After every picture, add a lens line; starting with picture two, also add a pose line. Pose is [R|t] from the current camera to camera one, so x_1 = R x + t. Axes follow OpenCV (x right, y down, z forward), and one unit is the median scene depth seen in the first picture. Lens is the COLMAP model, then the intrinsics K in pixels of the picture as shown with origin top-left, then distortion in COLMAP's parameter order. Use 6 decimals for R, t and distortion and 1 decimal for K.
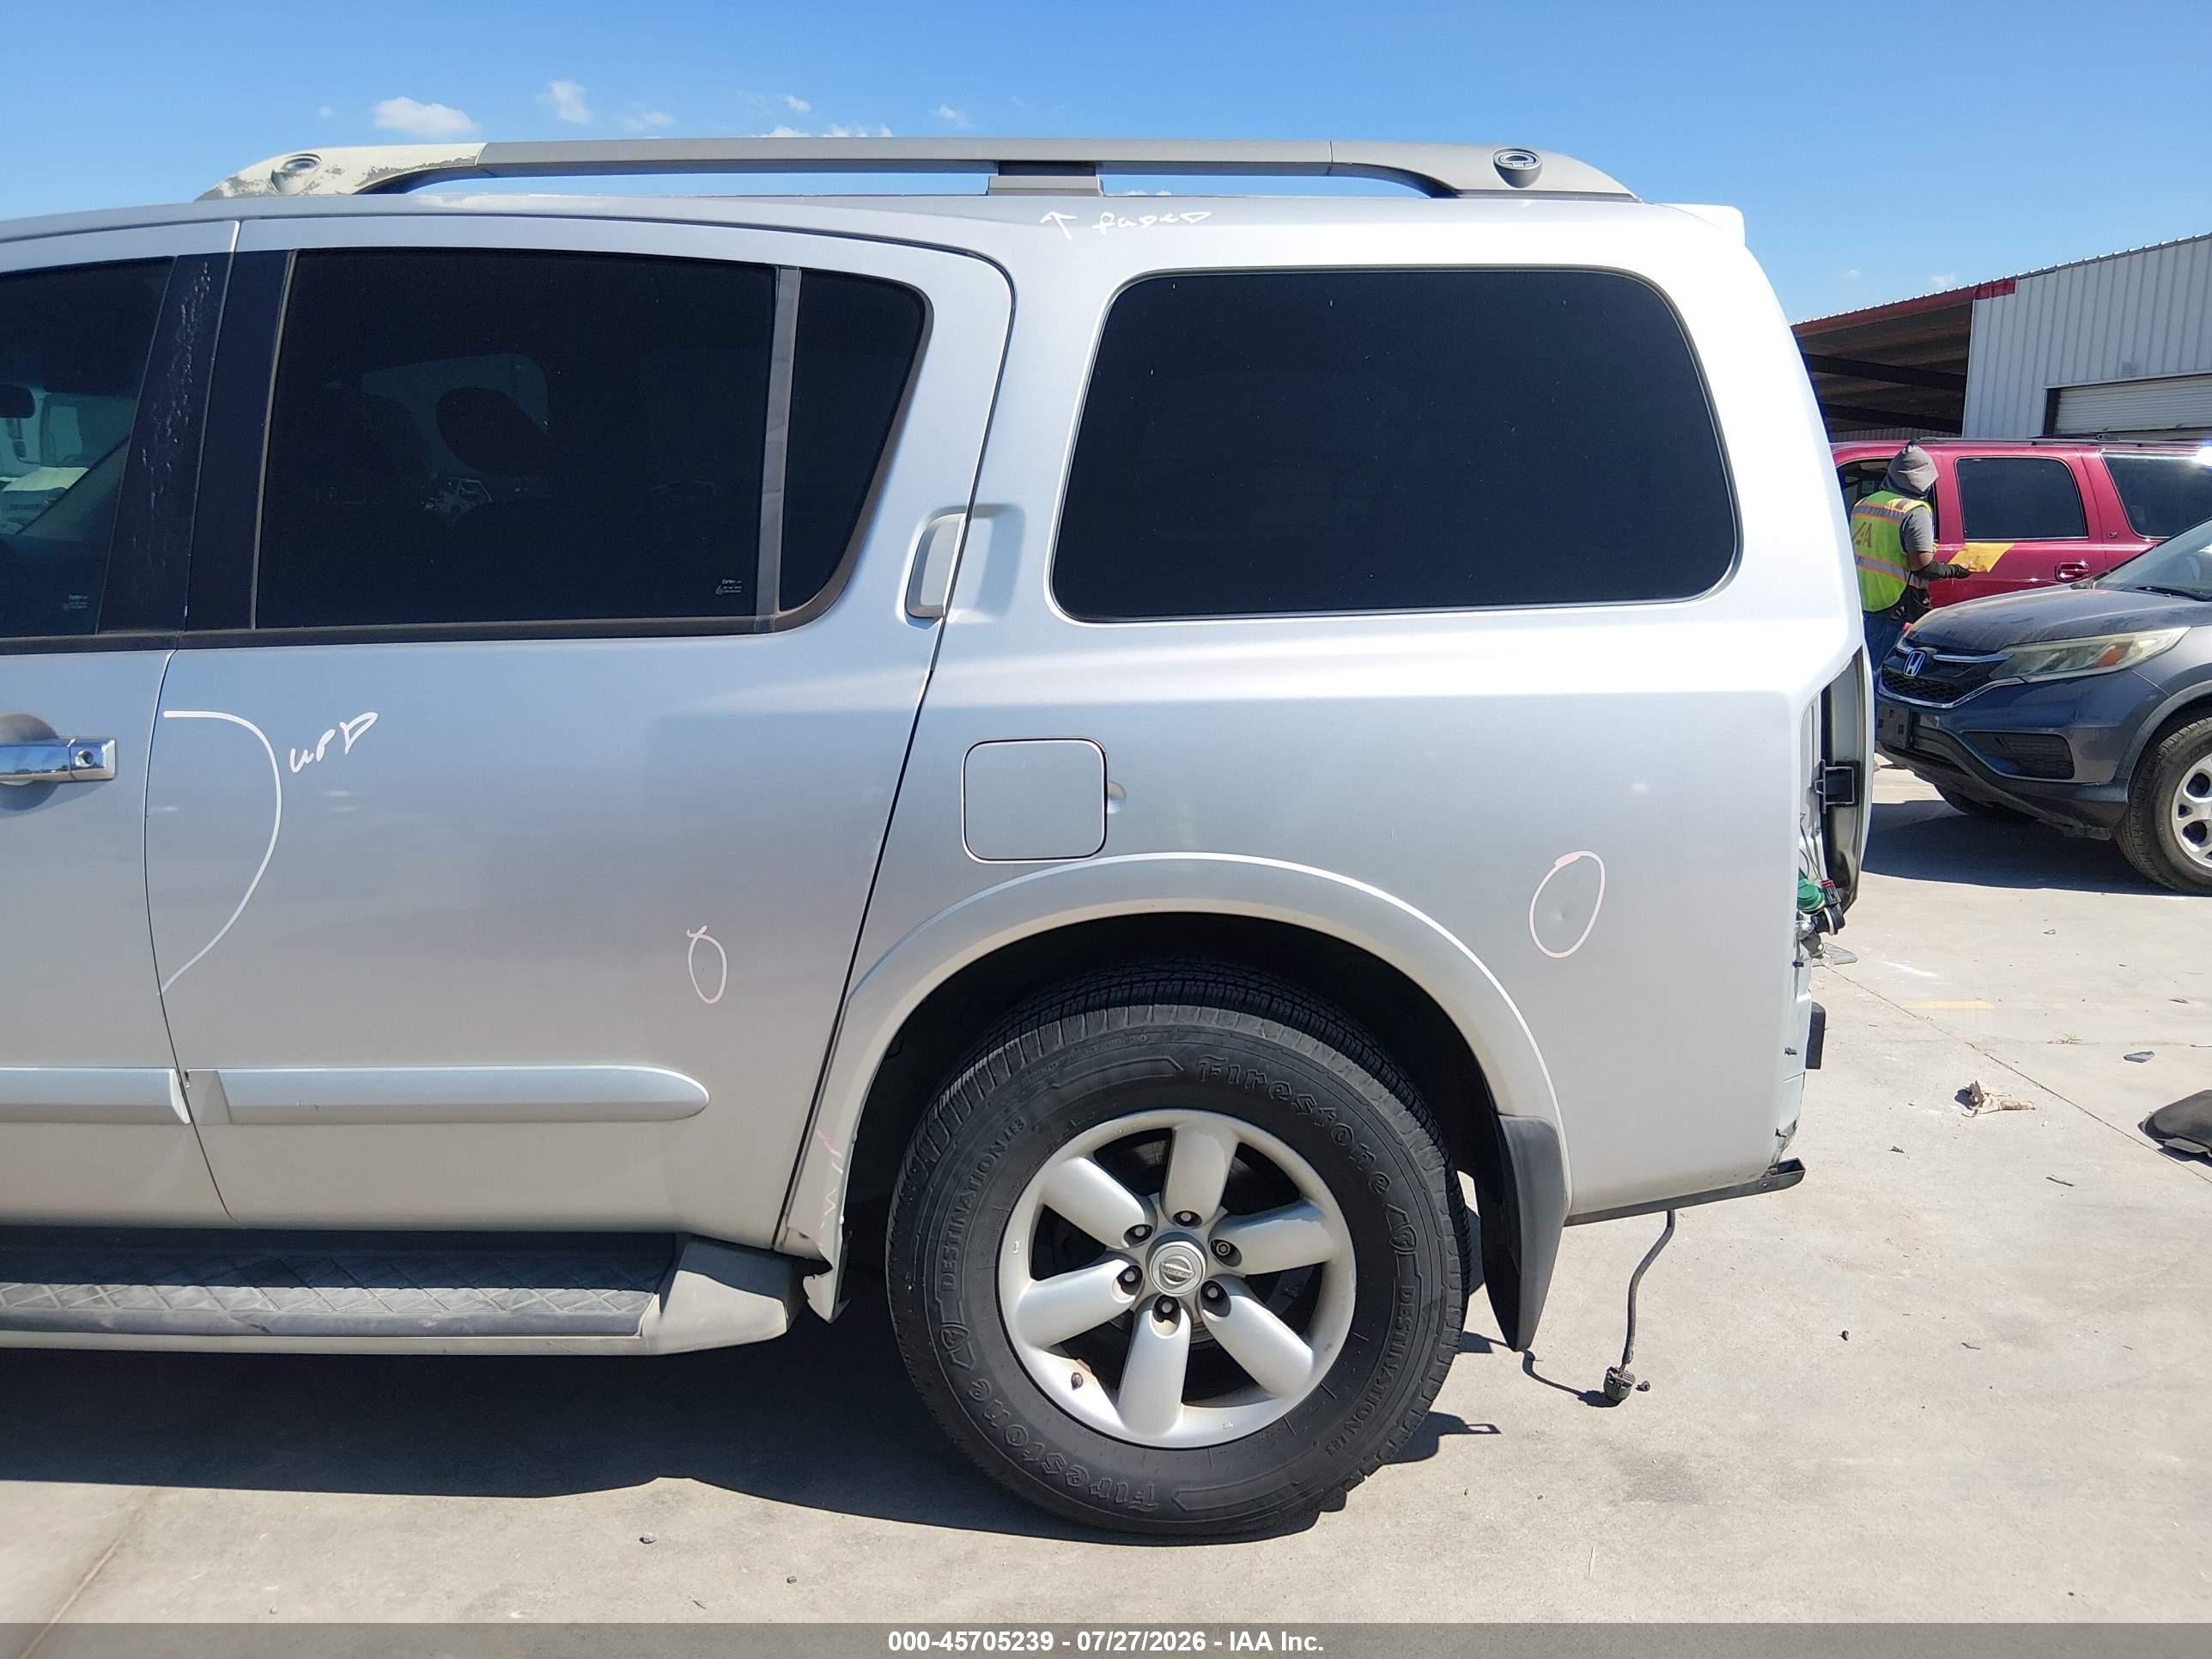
lens RADIAL K [[1747.1, 0, 1133.3], [0, 1747.1, 815.6], [0, 0, 1]] dist [0.105116, -0.224101]
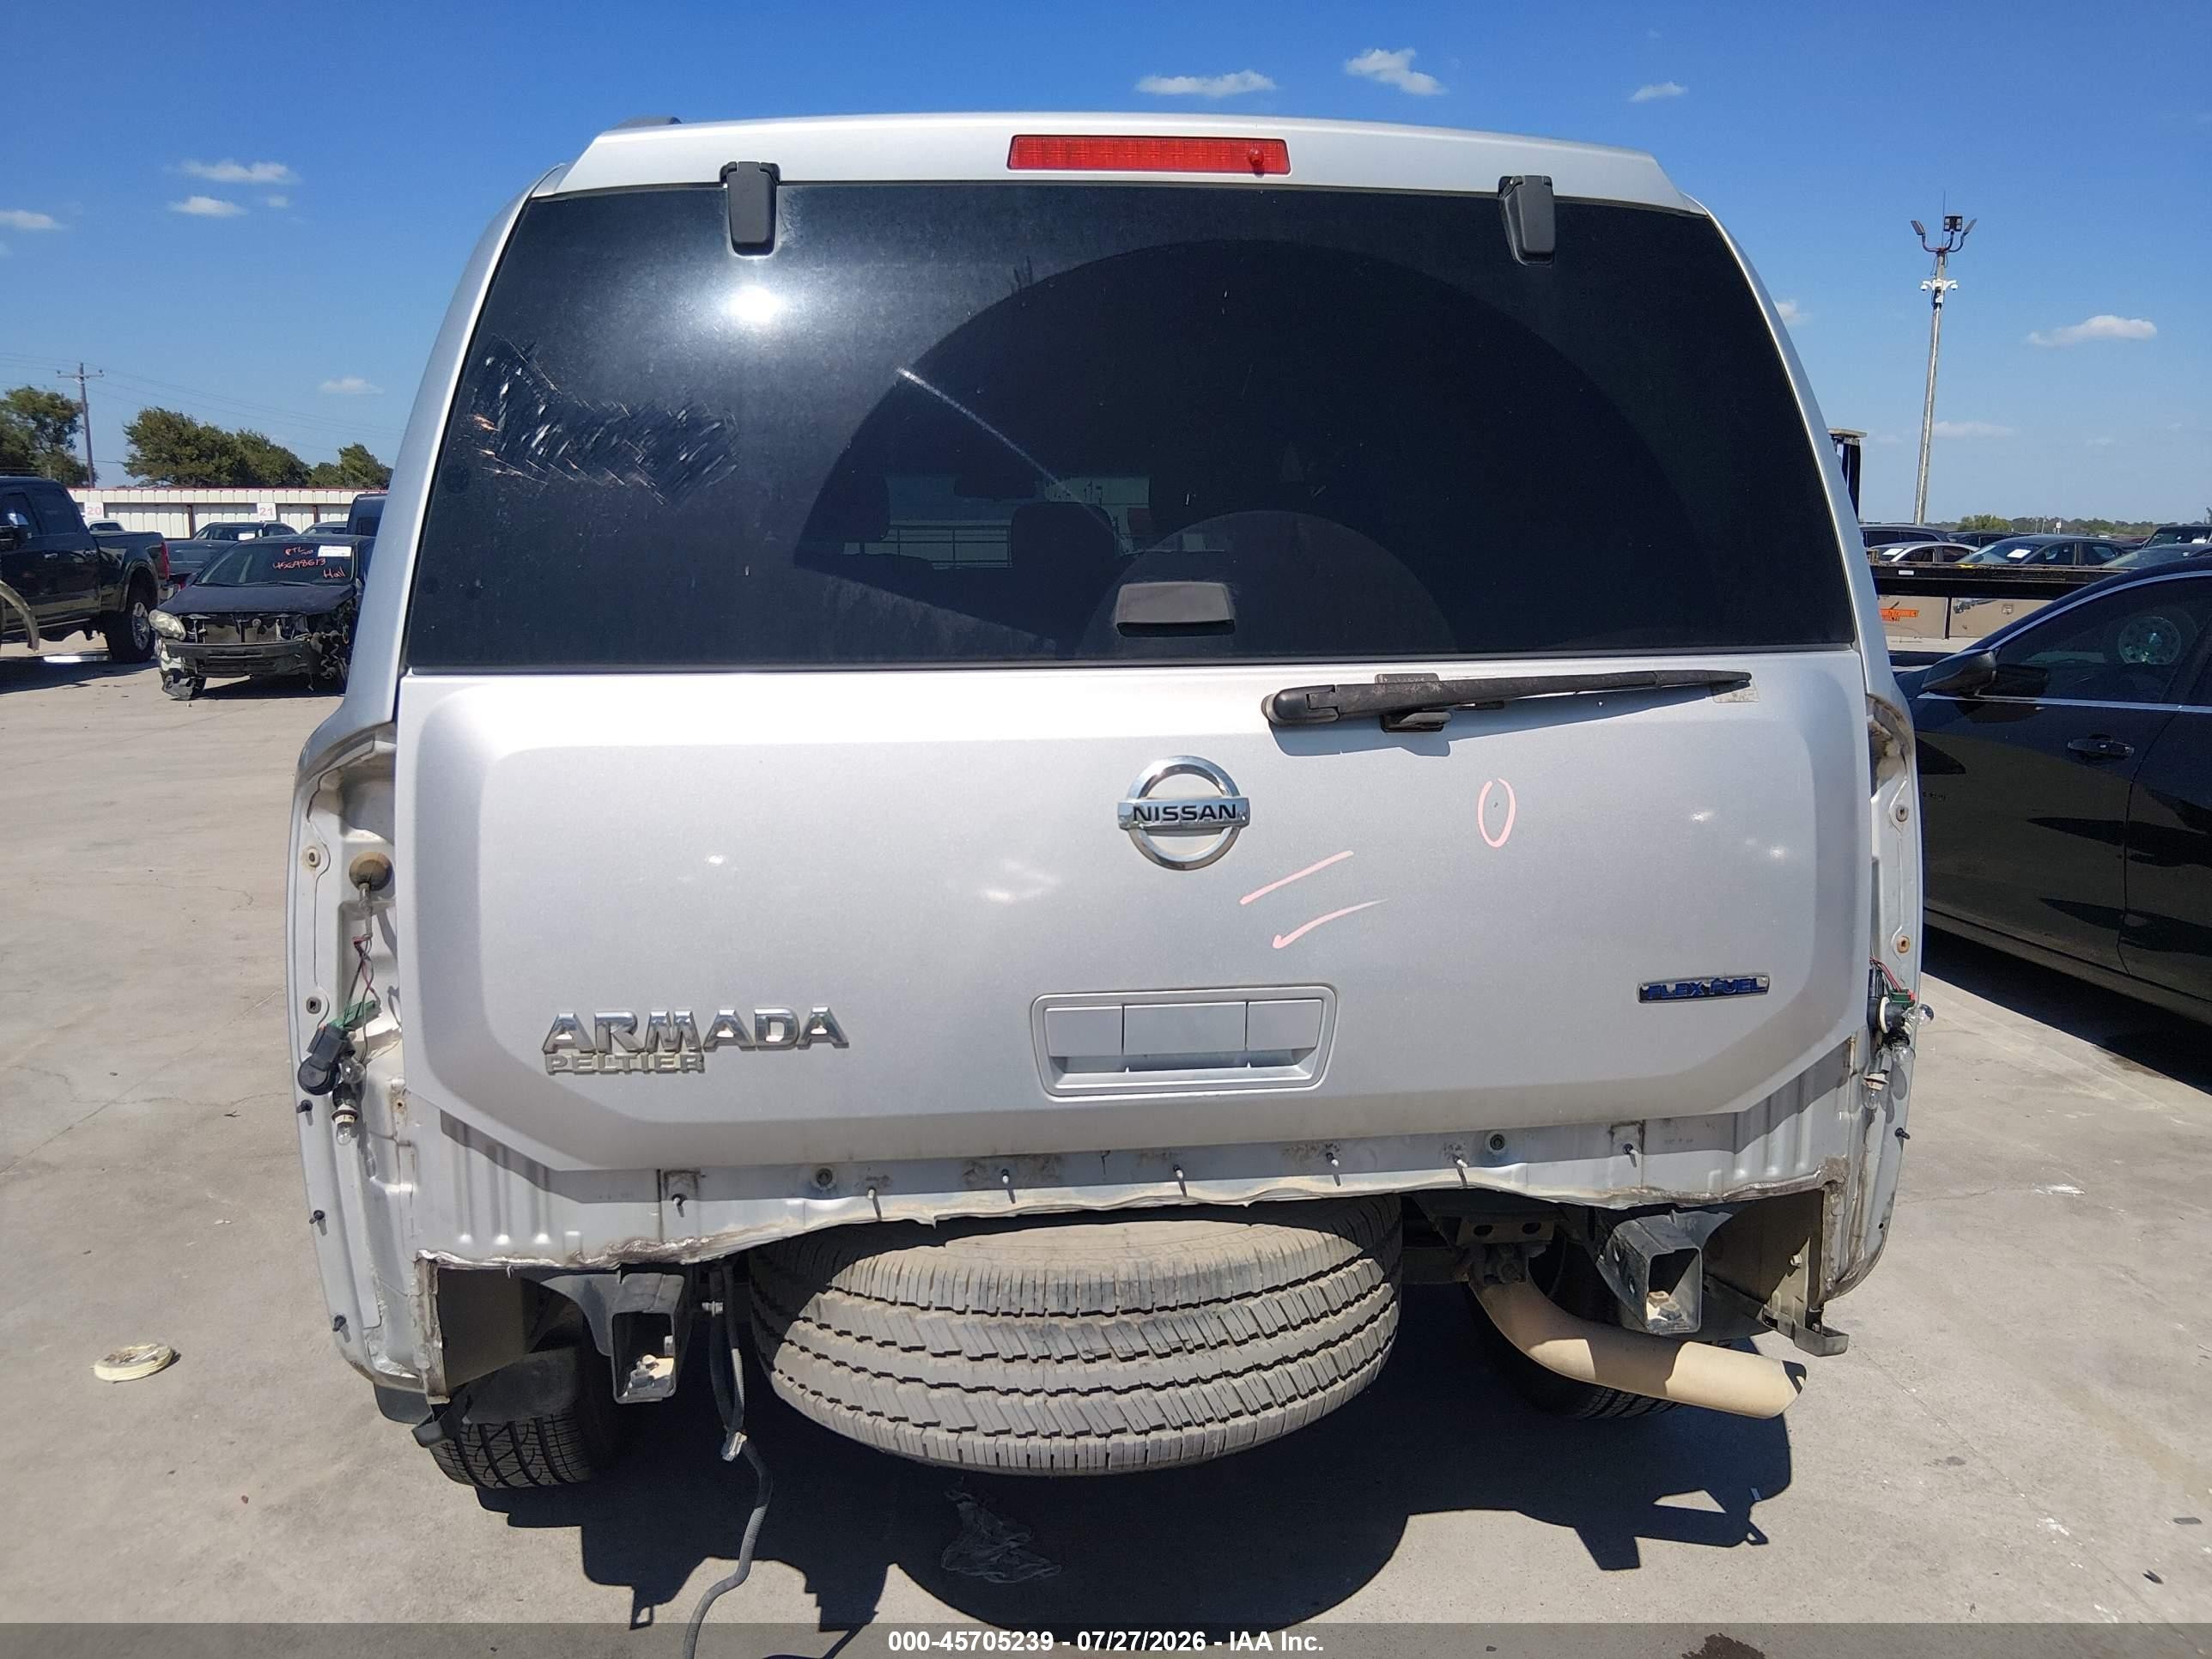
lens RADIAL K [[1727.0, 0, 1094.9], [0, 1727.0, 807.6], [0, 0, 1]] dist [0.111625, -0.212197]
pose [[0.102130, 0.138933, -0.985021, 1.165196], [-0.180330, 0.976379, 0.119017, -0.207696], [0.978290, 0.165474, 0.124772, 1.212080]]
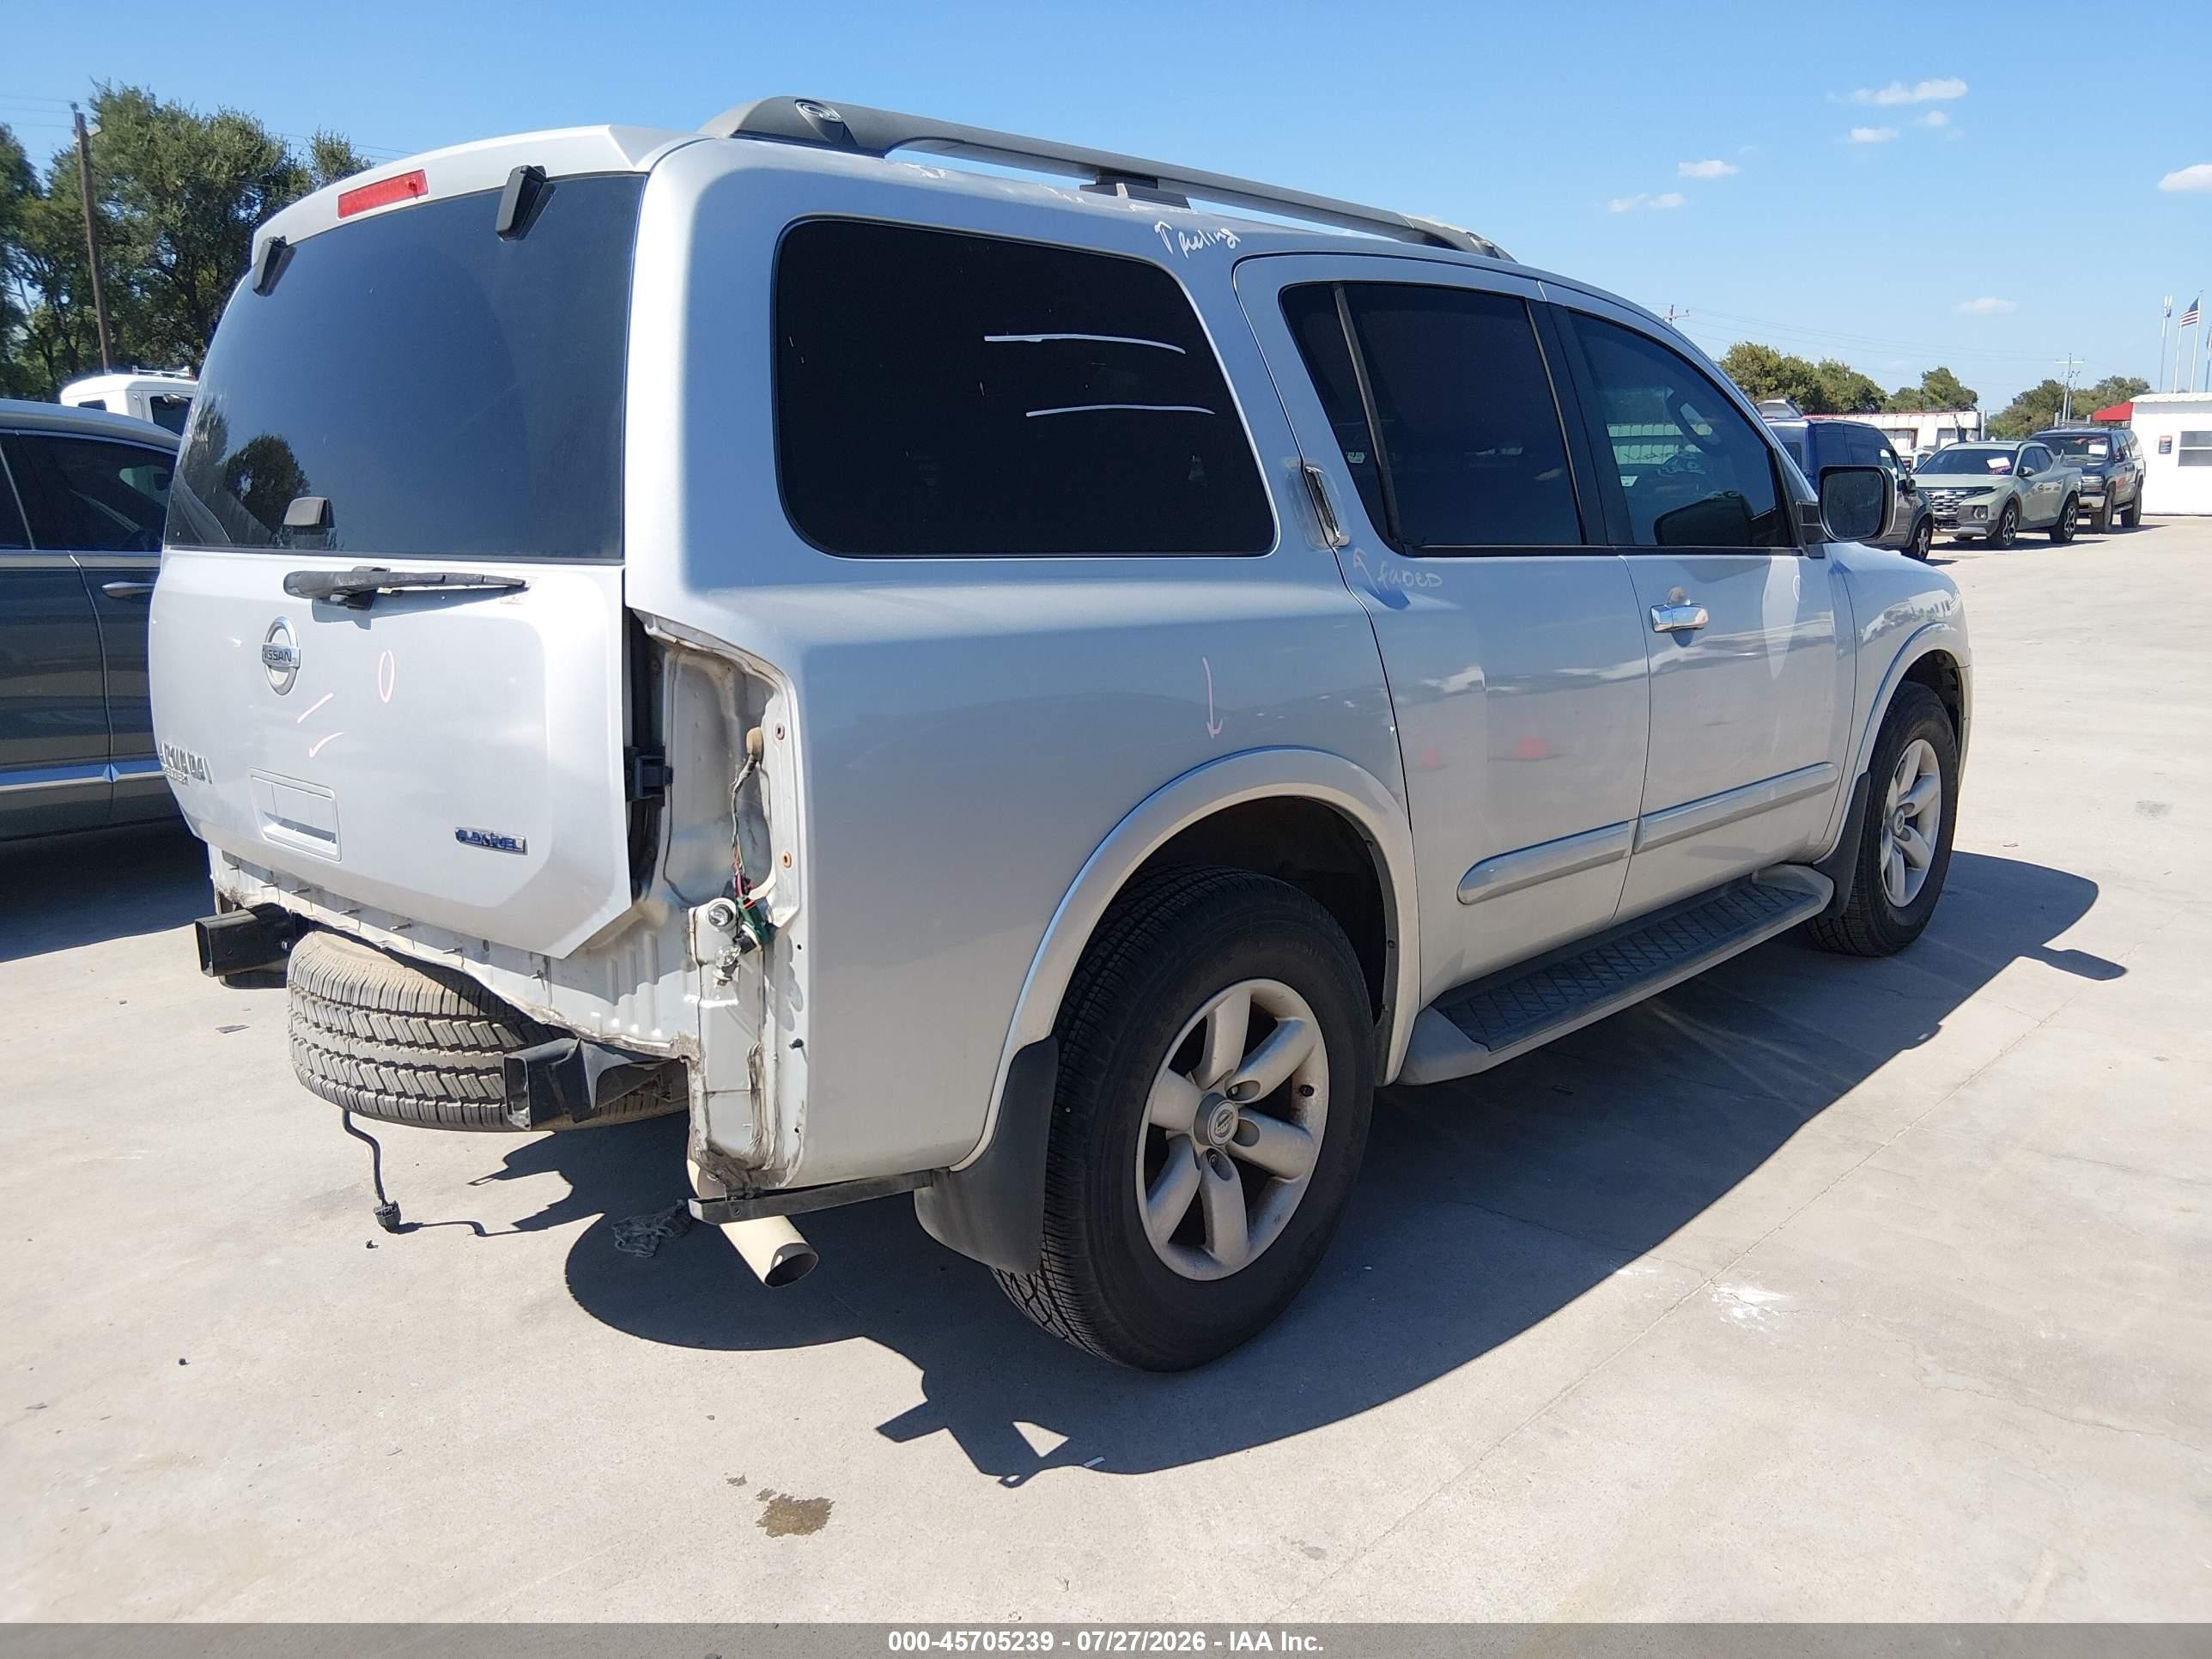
lens RADIAL K [[1747.1, 0, 1133.3], [0, 1747.1, 815.6], [0, 0, 1]] dist [0.105116, -0.224101]
pose [[-0.707563, 0.128920, -0.694791, 0.850413], [-0.128650, 0.943285, 0.306044, -0.433778], [0.694841, 0.305930, -0.650848, 2.445419]]
